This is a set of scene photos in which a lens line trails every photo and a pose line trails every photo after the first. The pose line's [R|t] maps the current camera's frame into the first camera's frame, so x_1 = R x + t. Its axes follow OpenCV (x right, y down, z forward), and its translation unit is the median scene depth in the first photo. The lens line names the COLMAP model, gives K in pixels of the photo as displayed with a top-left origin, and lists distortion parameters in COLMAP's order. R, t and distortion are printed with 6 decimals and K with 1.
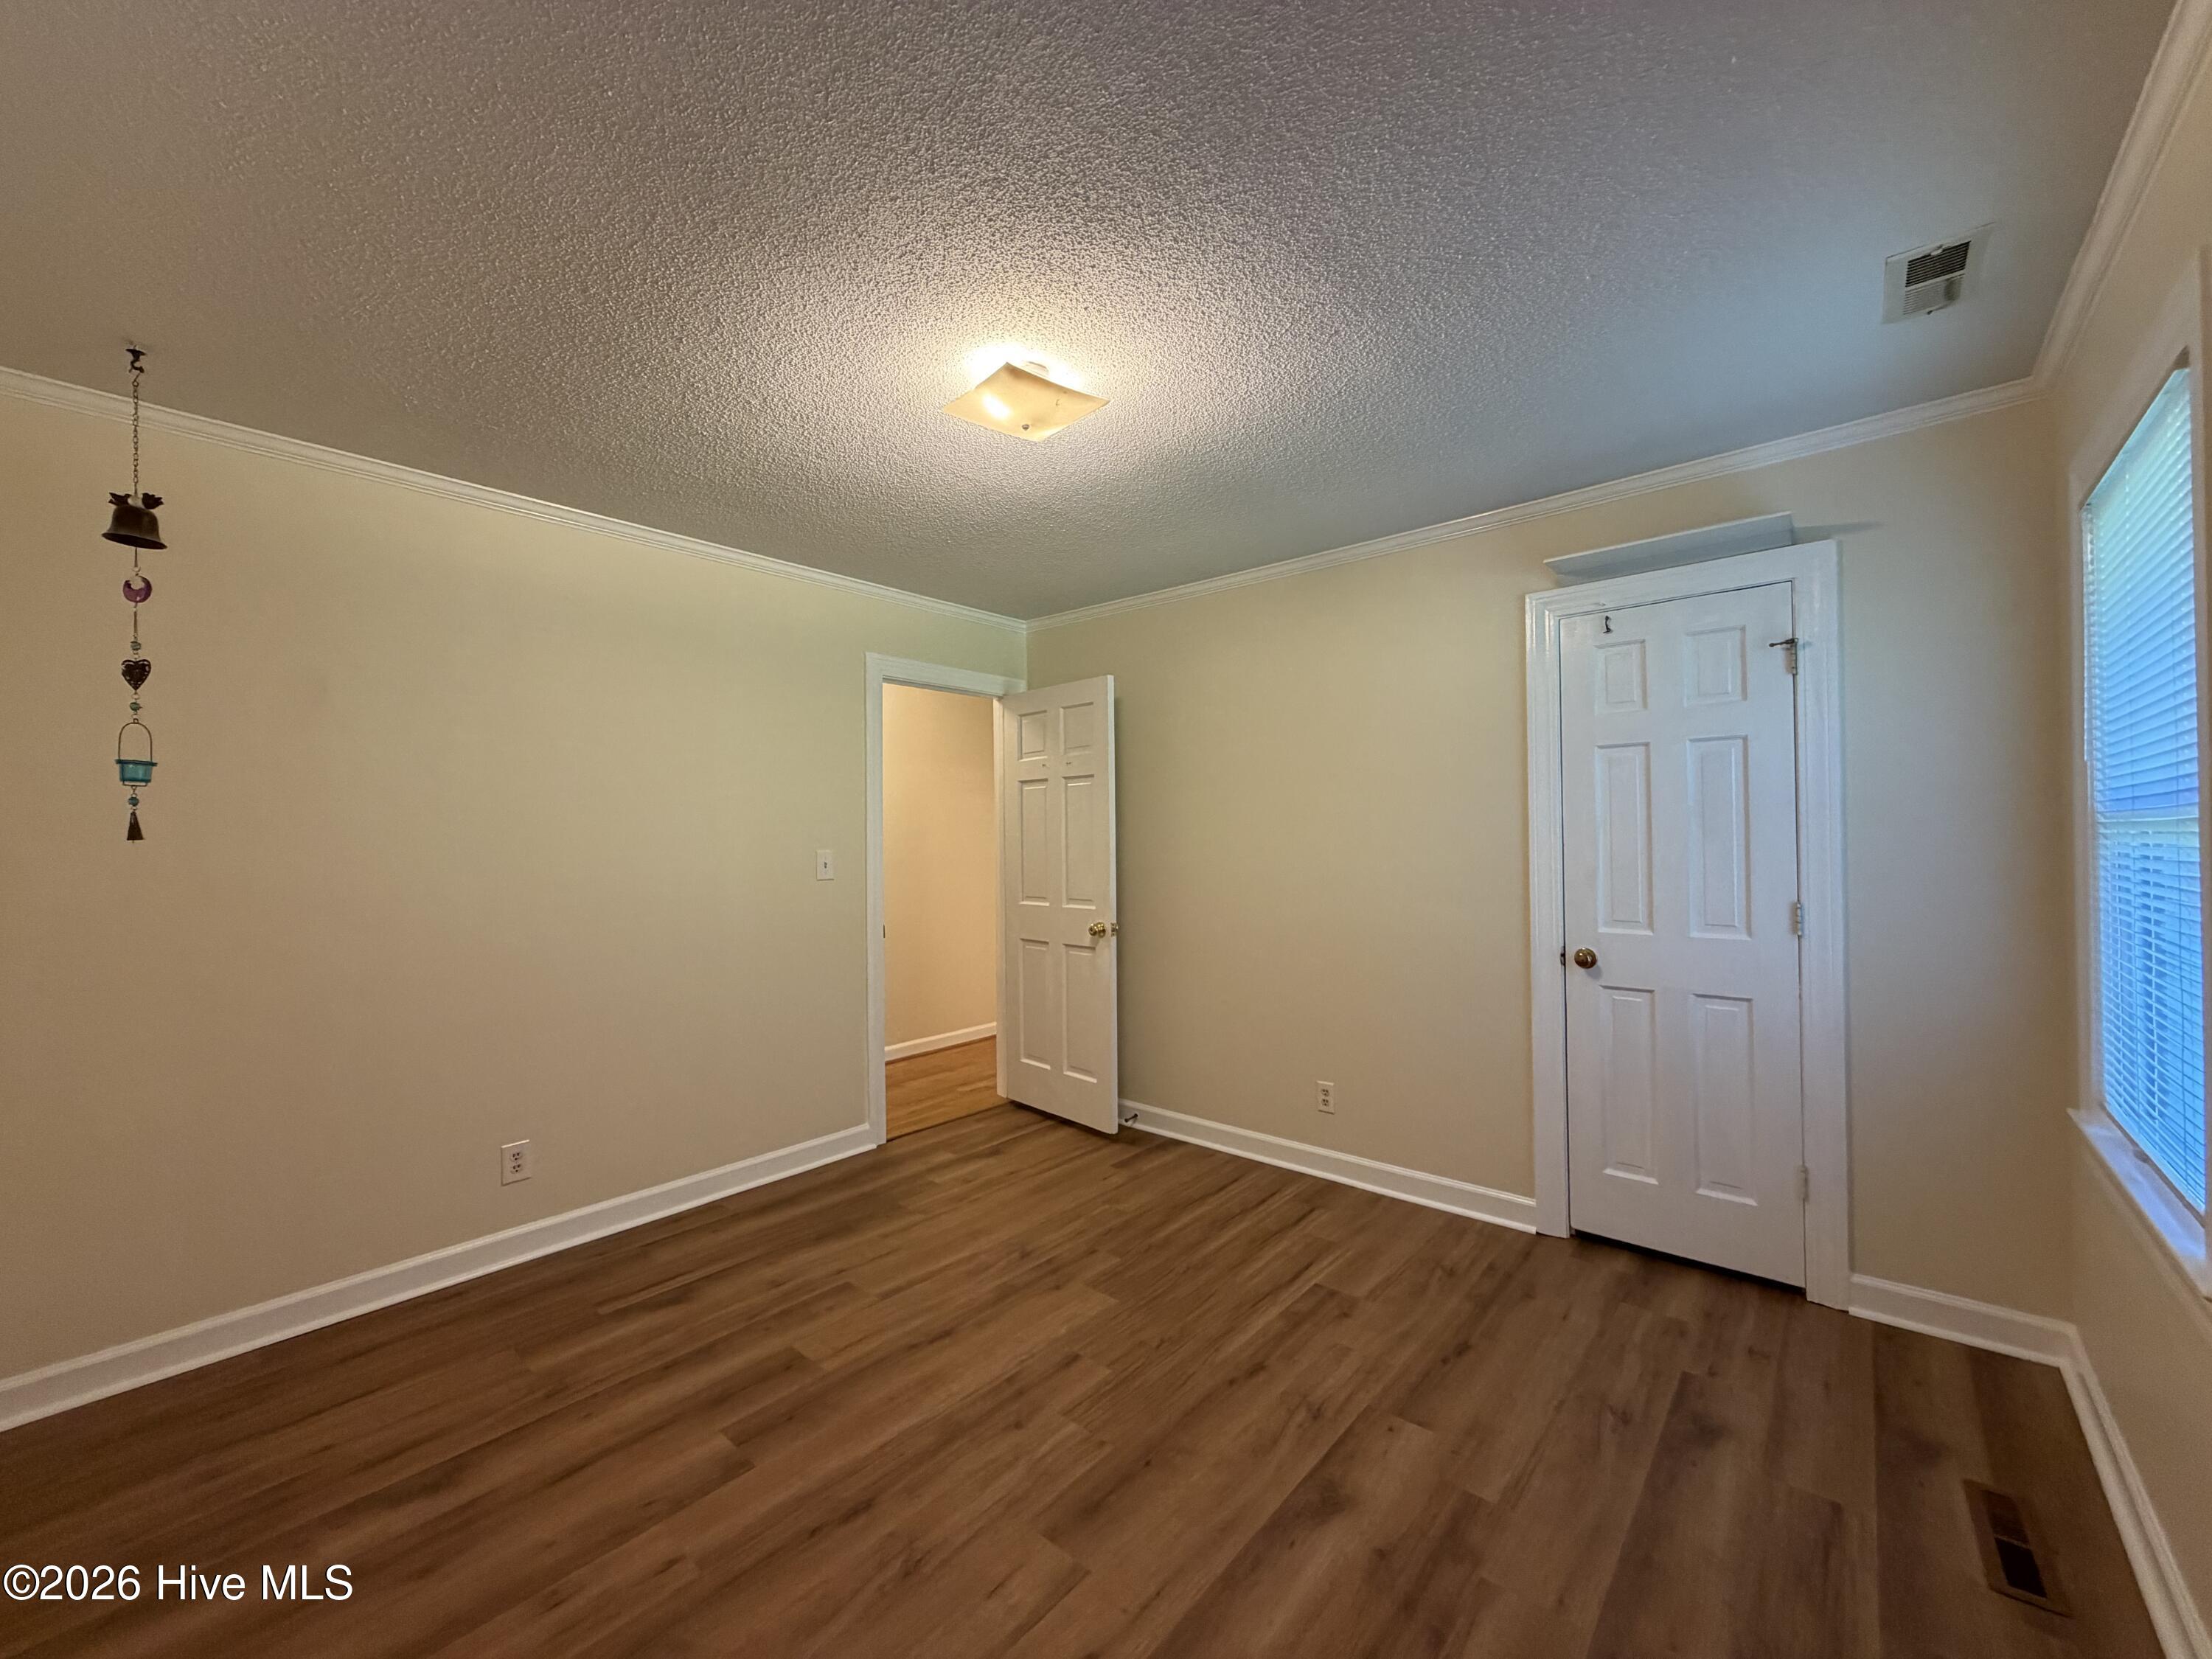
lens RADIAL K [[880.6, 0, 1100.1], [0, 880.6, 828.1], [0, 0, 1]] dist [0.001223, 0.000338]
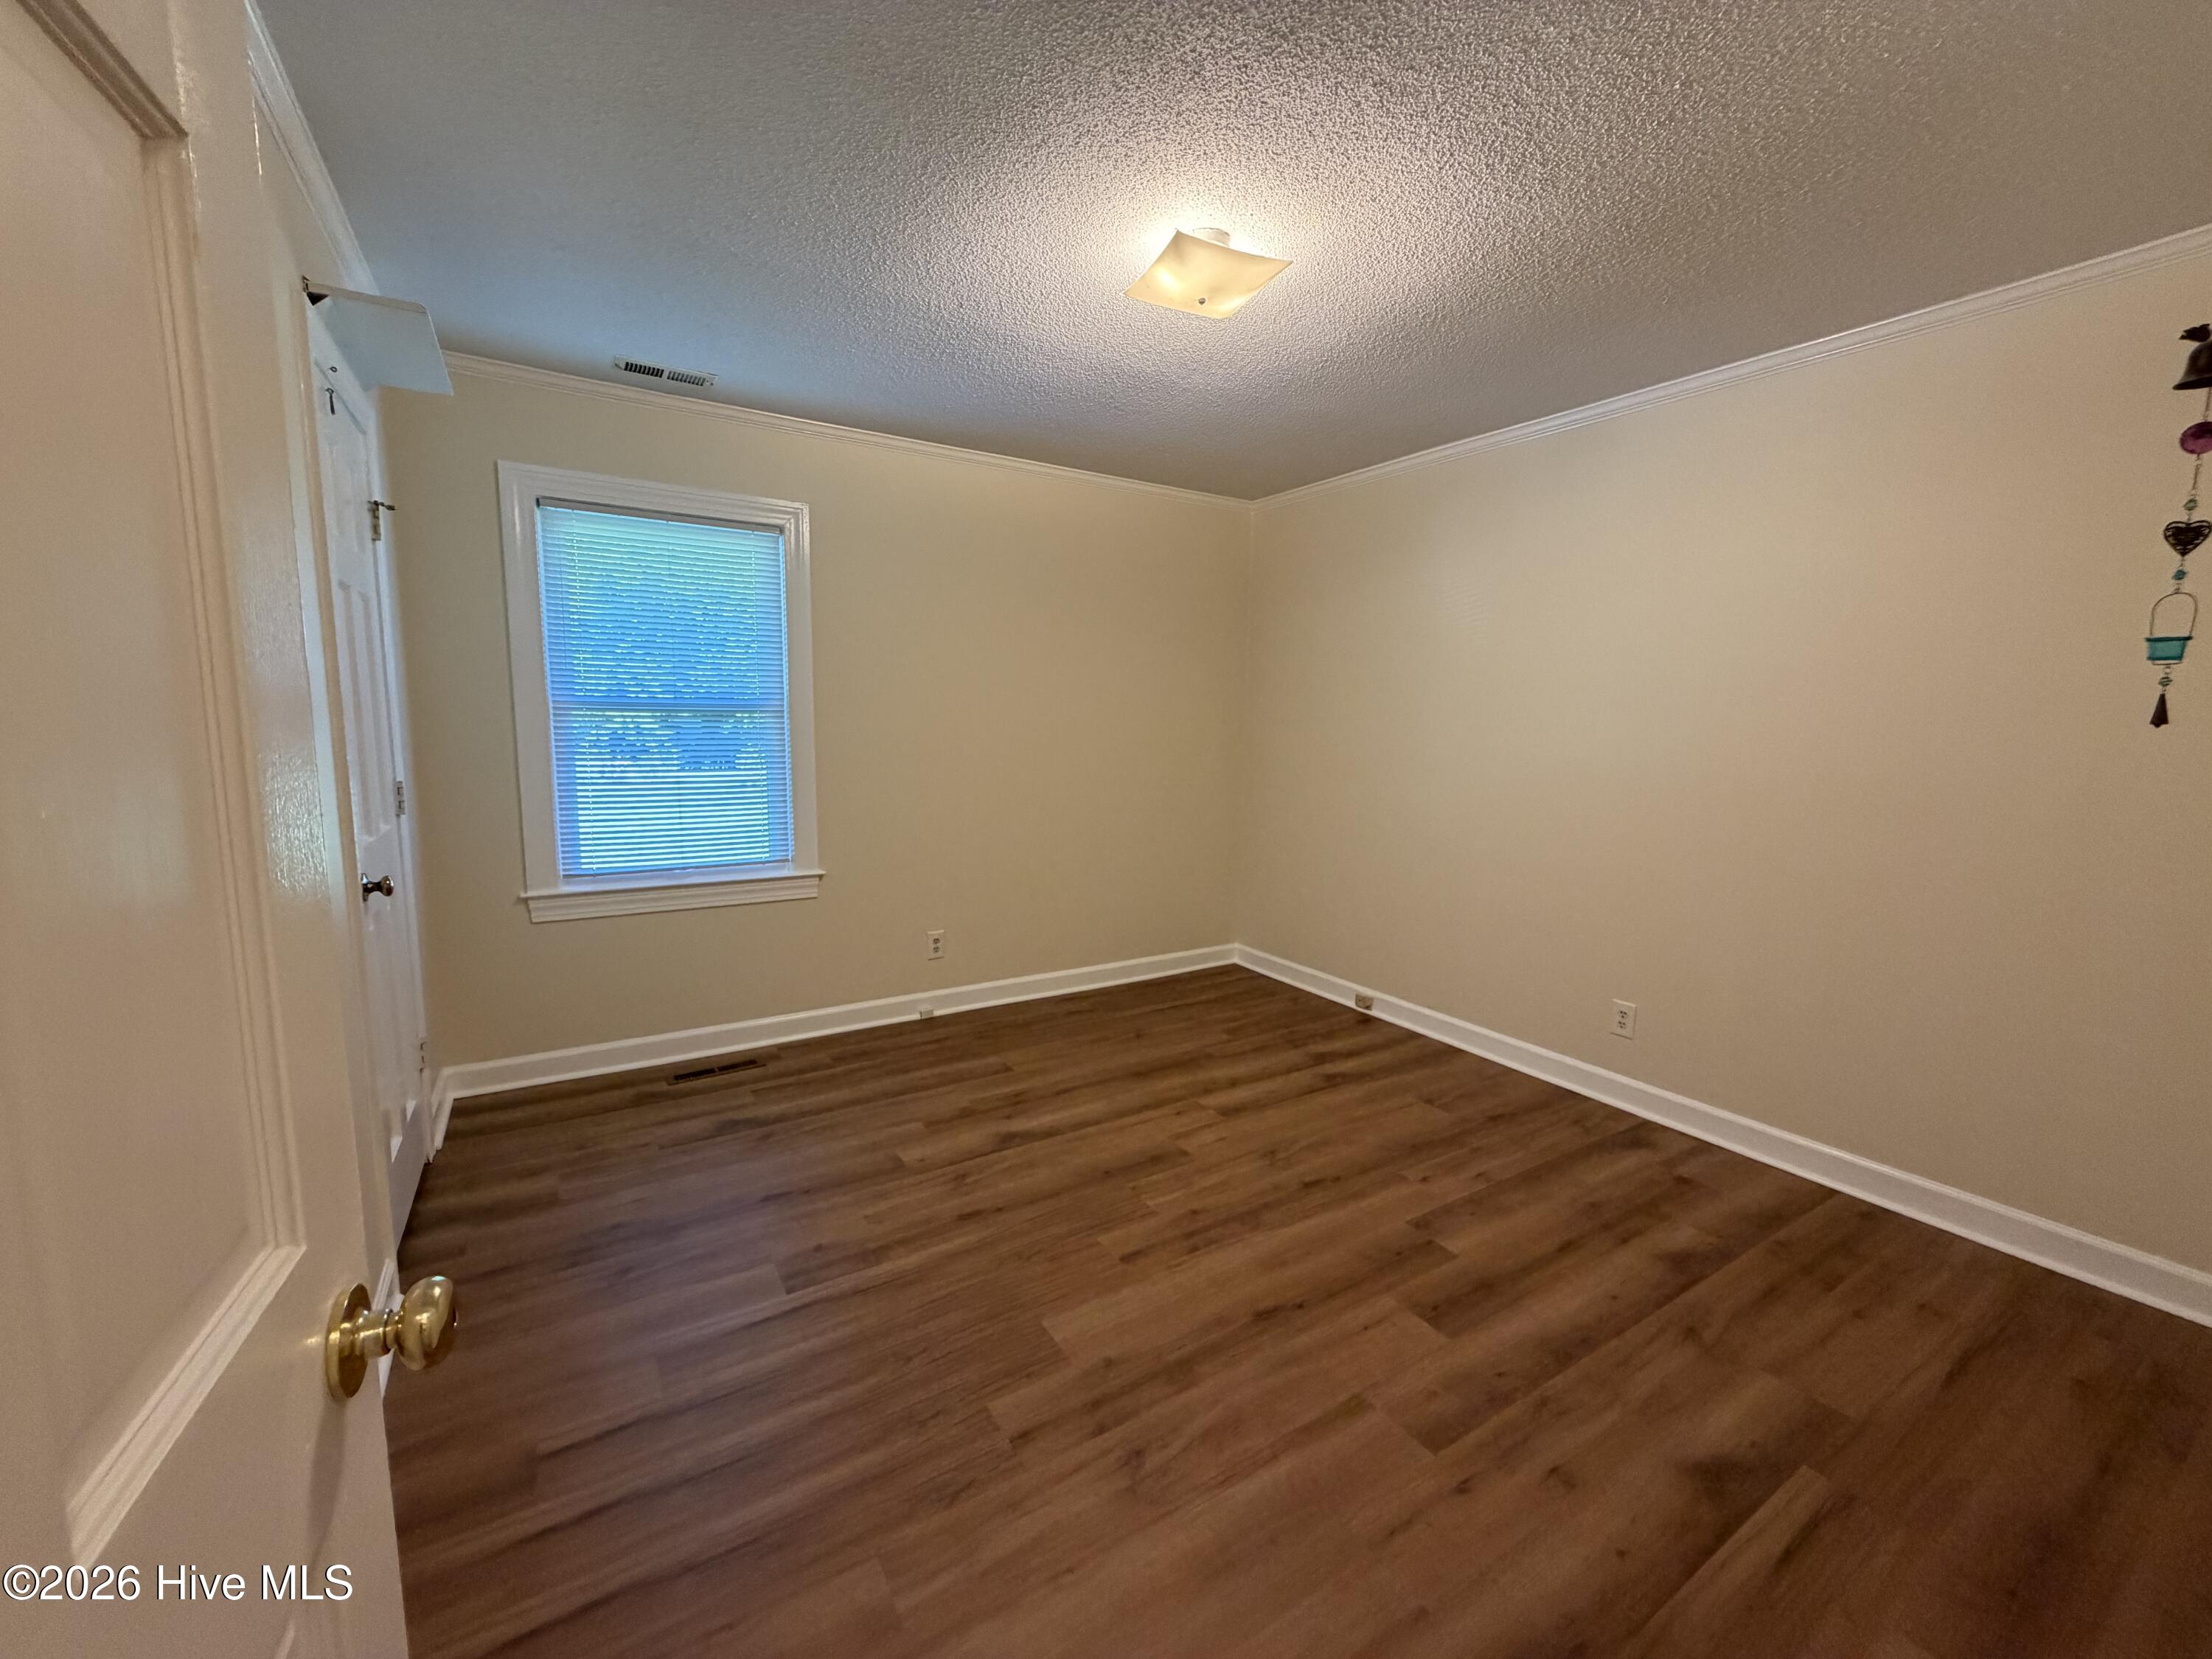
lens RADIAL K [[880.6, 0, 1100.1], [0, 880.6, 828.1], [0, 0, 1]] dist [0.001223, 0.000338]
pose [[-0.955086, -0.038683, 0.293794, -0.288665], [-0.008469, 0.994601, 0.103423, 0.032716], [-0.296209, 0.096290, -0.950257, 2.033880]]
